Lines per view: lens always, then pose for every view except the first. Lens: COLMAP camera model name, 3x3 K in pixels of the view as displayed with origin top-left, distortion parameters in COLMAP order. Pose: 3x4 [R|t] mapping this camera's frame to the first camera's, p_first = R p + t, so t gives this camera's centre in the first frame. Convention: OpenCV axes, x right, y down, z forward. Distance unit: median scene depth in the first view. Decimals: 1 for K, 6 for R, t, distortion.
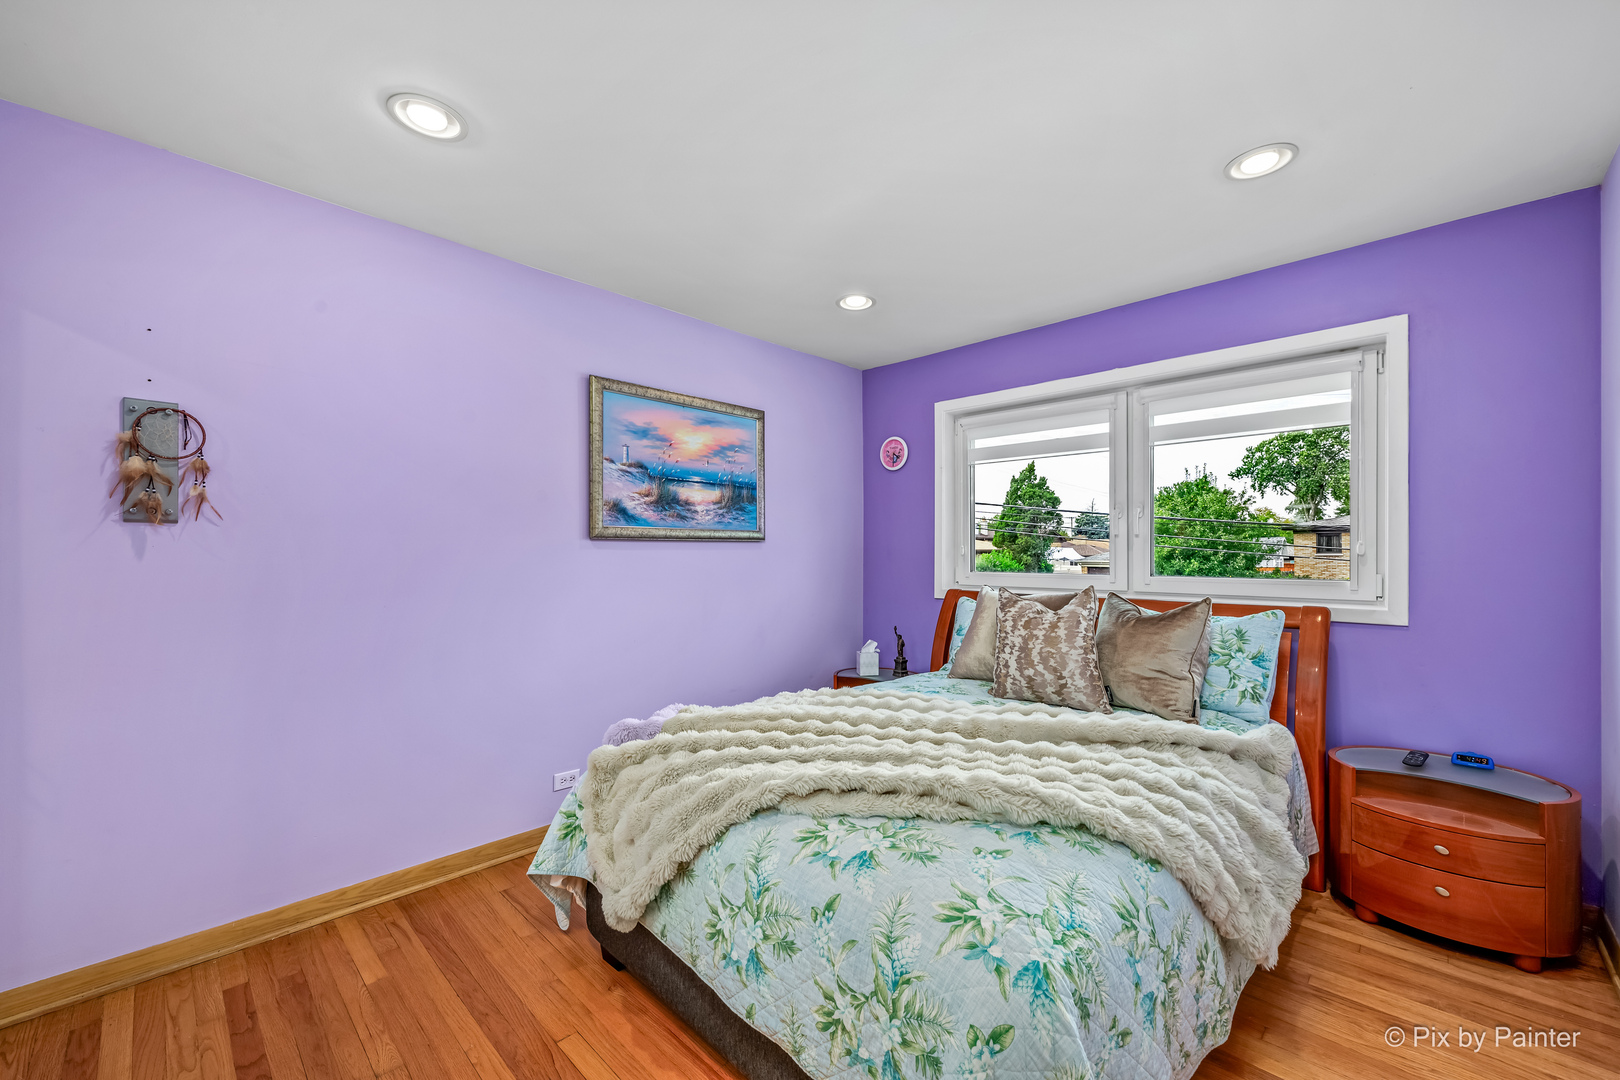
lens RADIAL K [[649.0, 0, 810.5], [0, 649.0, 544.8], [0, 0, 1]] dist [-0.000216, -0.000015]
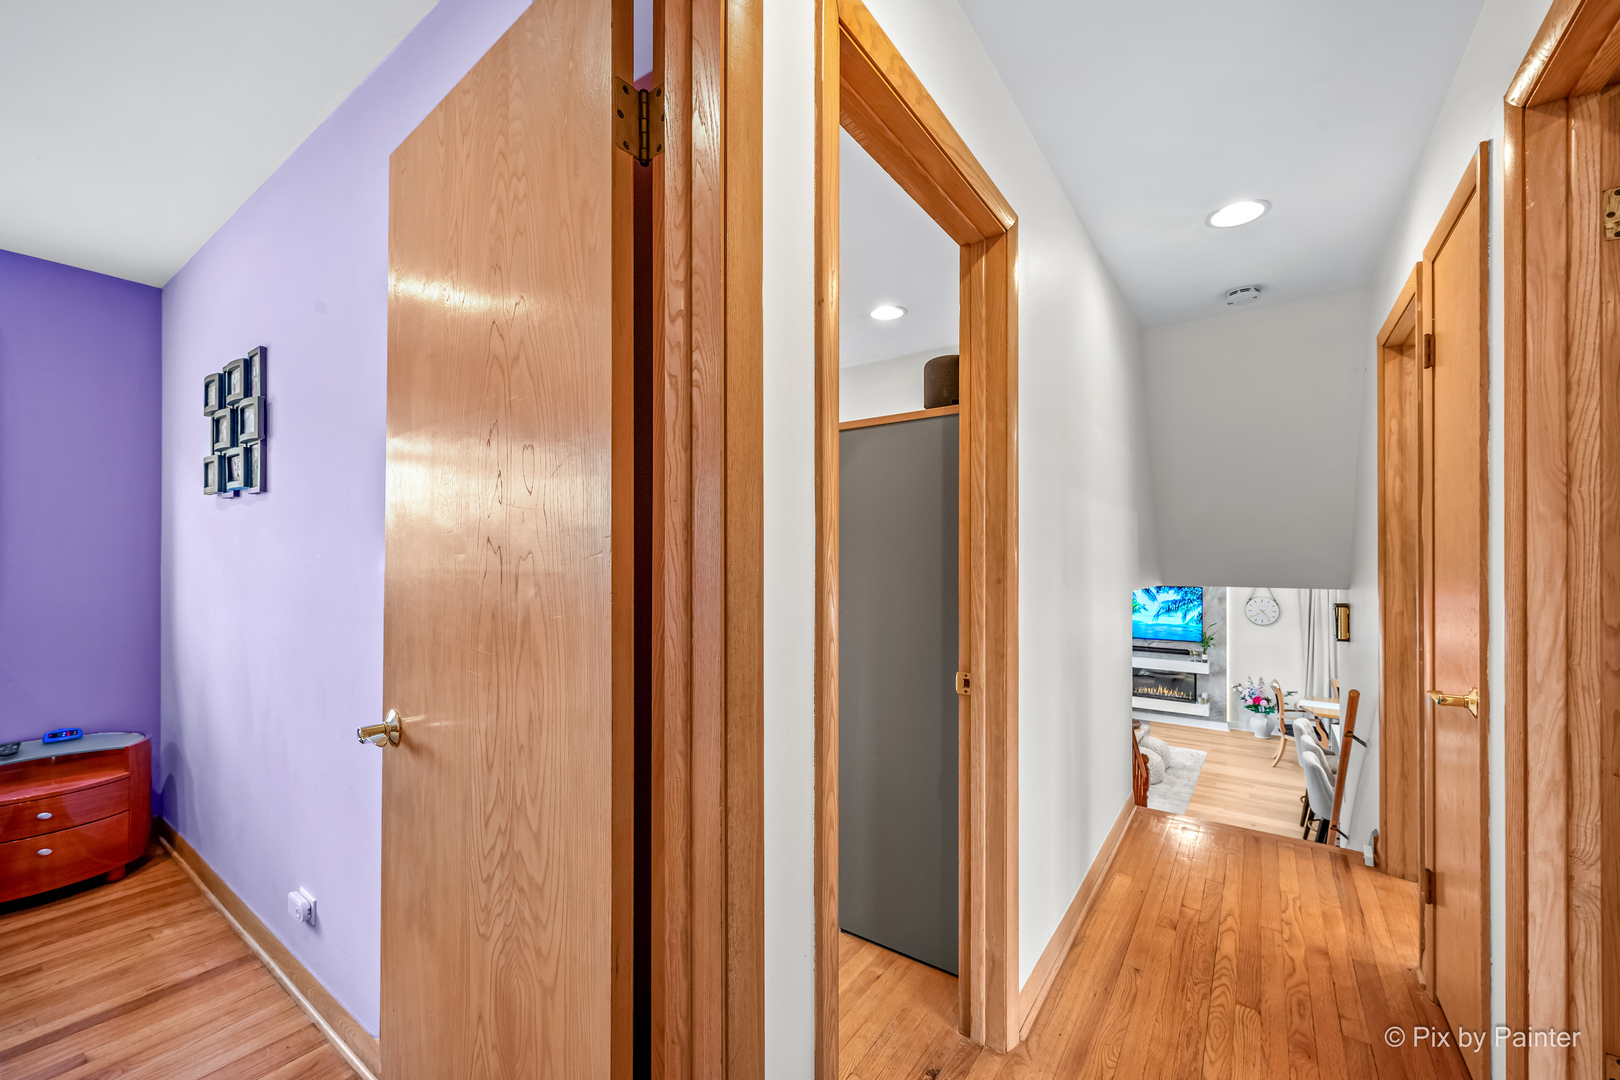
lens RADIAL K [[649.0, 0, 810.3], [0, 649.0, 546.9], [0, 0, 1]] dist [-0.000216, -0.000015]
pose [[-0.151856, 0.006878, 0.988379, -0.361444], [-0.006309, 0.999949, -0.007927, -0.001537], [-0.988382, -0.007439, -0.151805, -0.151669]]
